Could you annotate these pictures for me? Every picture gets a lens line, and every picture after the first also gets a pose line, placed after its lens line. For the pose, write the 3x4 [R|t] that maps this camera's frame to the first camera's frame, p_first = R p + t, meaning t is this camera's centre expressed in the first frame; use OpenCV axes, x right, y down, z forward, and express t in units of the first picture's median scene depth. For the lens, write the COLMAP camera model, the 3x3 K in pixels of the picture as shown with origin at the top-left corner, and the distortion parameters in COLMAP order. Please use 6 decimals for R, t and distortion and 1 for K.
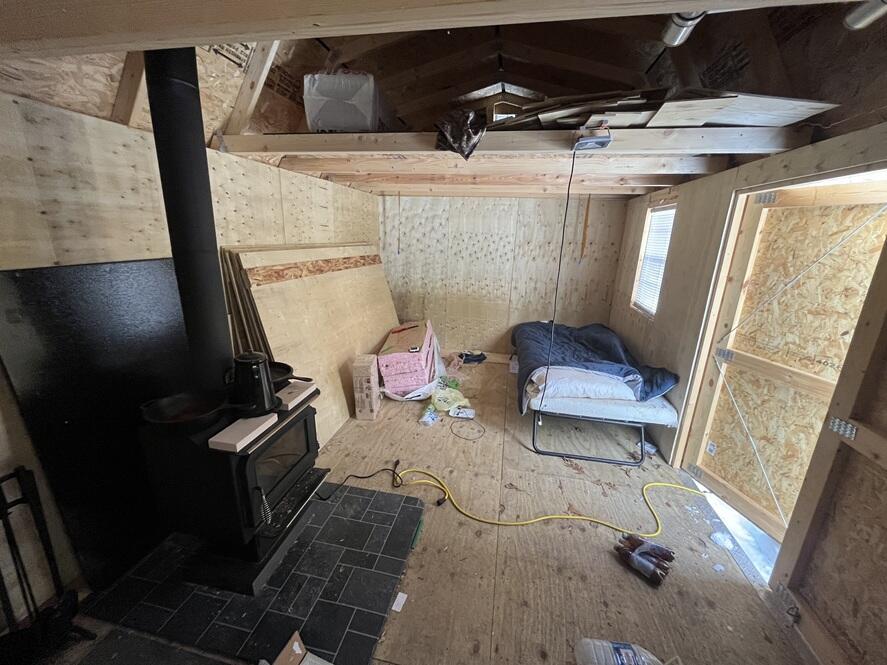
lens RADIAL K [[359.4, 0, 442.3], [0, 359.4, 331.0], [0, 0, 1]] dist [0.002366, -0.000687]
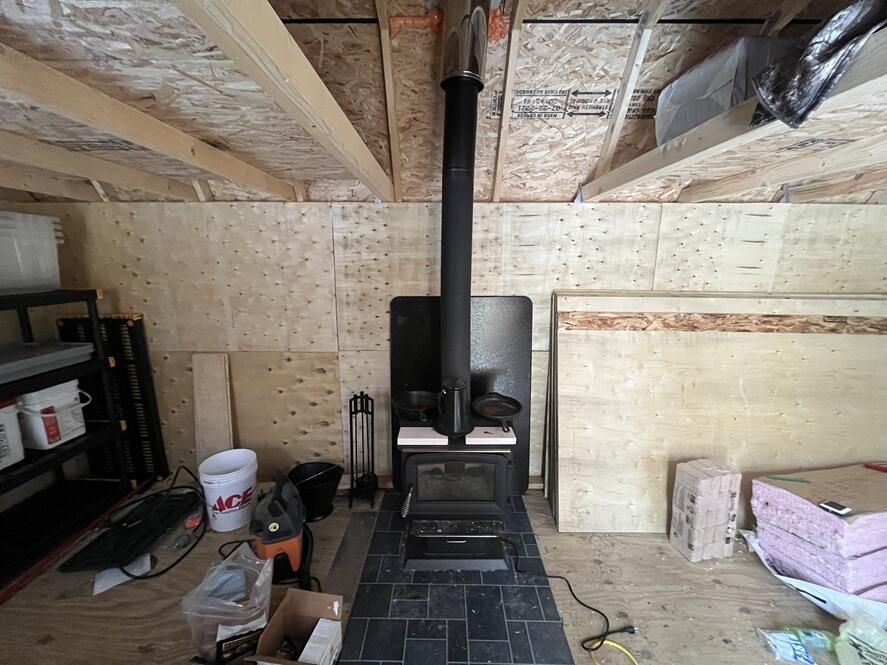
lens RADIAL K [[359.4, 0, 443.7], [0, 359.4, 331.0], [0, 0, 1]] dist [0.002366, -0.000687]
pose [[0.191232, 0.161398, -0.968184, 0.344131], [-0.260430, 0.959378, 0.108491, -0.127078], [0.946365, 0.231397, 0.225497, 0.410905]]
